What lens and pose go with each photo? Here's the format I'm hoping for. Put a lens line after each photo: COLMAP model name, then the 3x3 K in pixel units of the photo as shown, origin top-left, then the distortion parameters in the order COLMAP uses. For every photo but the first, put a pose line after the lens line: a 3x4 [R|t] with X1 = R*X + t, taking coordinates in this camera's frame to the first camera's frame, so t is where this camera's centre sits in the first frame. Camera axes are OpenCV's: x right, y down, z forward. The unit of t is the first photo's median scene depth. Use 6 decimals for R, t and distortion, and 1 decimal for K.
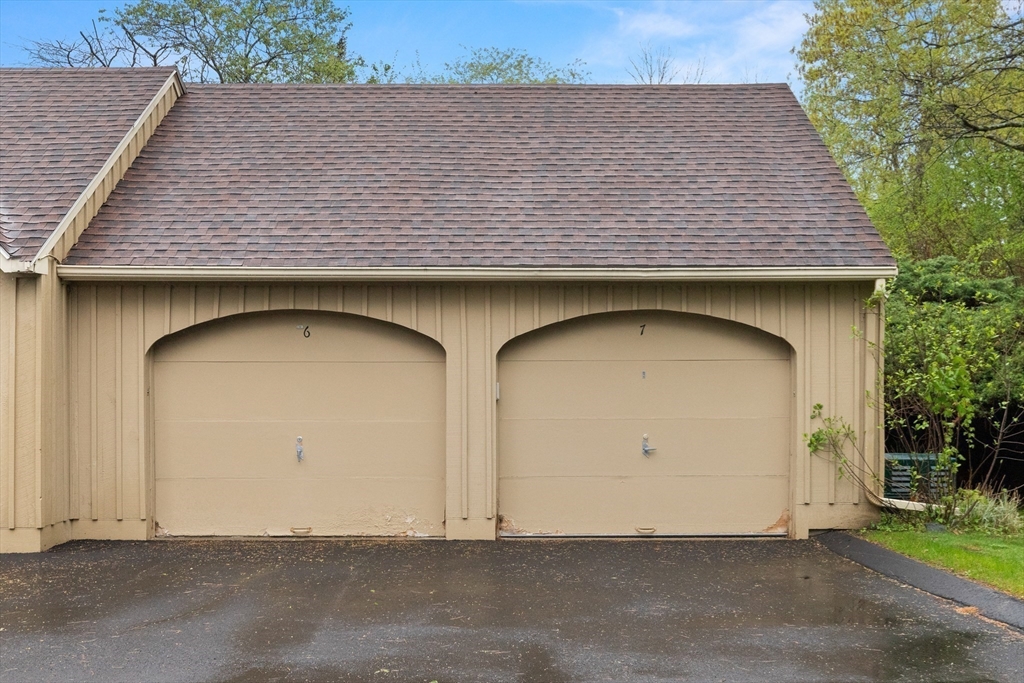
lens RADIAL K [[1029.7, 0, 510.7], [0, 1029.7, 351.0], [0, 0, 1]] dist [-0.016521, 0.000000]
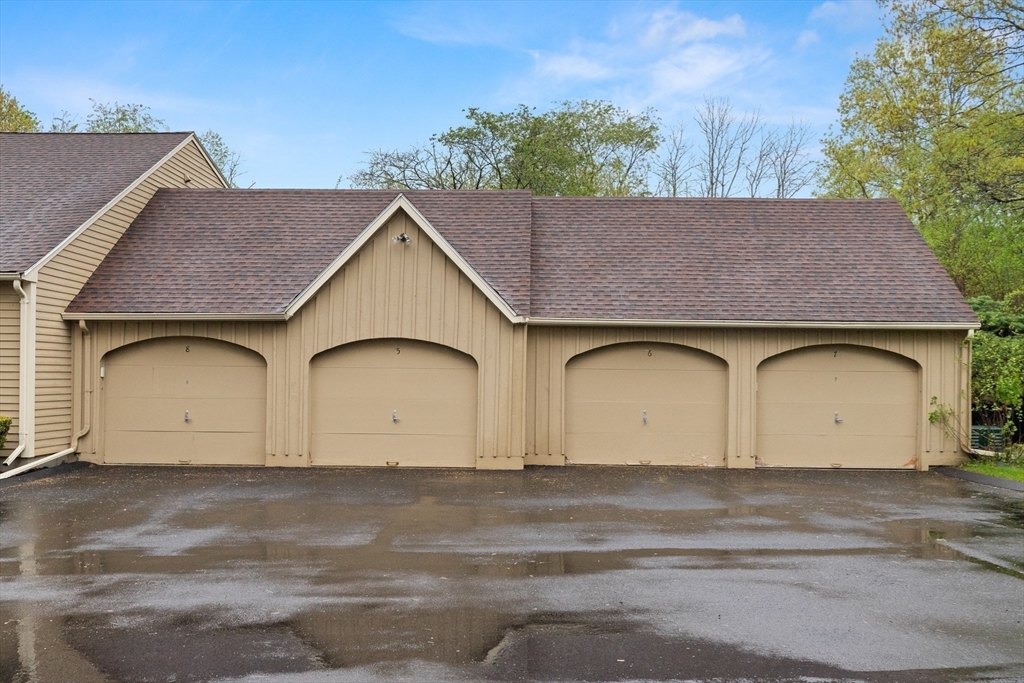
lens RADIAL K [[923.8, 0, 513.5], [0, 923.8, 331.1], [0, 0, 1]] dist [-0.012303, 0.002588]
pose [[0.999312, 0.011350, -0.035318, -0.390549], [-0.011742, 0.999871, -0.010916, -0.038052], [0.035190, 0.011323, 0.999317, -0.660218]]
